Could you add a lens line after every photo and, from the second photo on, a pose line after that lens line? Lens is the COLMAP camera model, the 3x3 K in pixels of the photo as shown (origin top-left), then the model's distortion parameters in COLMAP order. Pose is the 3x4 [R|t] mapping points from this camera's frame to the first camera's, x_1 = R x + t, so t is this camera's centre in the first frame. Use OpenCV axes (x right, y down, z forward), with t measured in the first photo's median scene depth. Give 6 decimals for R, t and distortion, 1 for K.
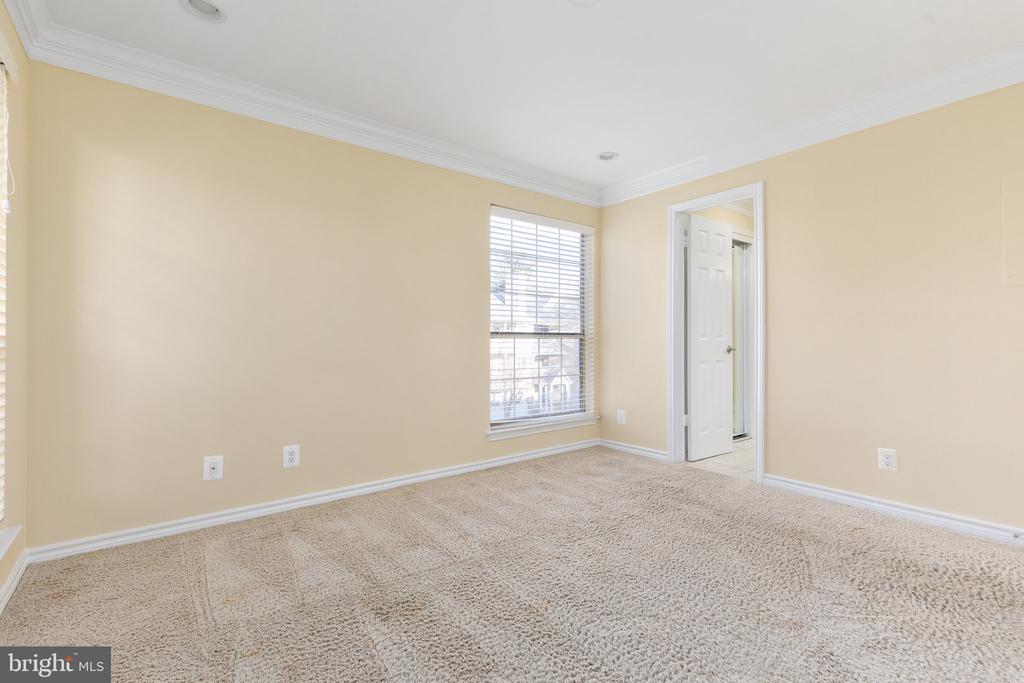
lens RADIAL K [[459.8, 0, 518.3], [0, 459.8, 340.8], [0, 0, 1]] dist [0.002682, -0.000047]
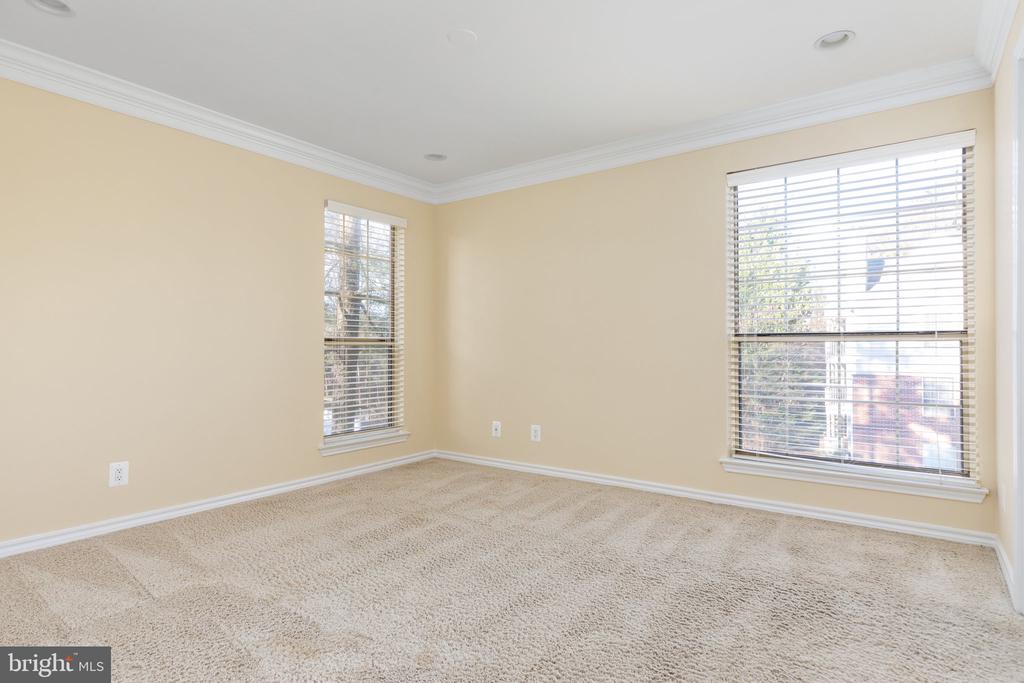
lens RADIAL K [[561.7, 0, 515.7], [0, 561.7, 340.2], [0, 0, 1]] dist [-0.001132, -0.001225]
pose [[0.278663, -0.006073, -0.960370, 0.819736], [0.001495, 0.999982, -0.005890, -0.003344], [0.960388, 0.000206, 0.278667, 0.401471]]
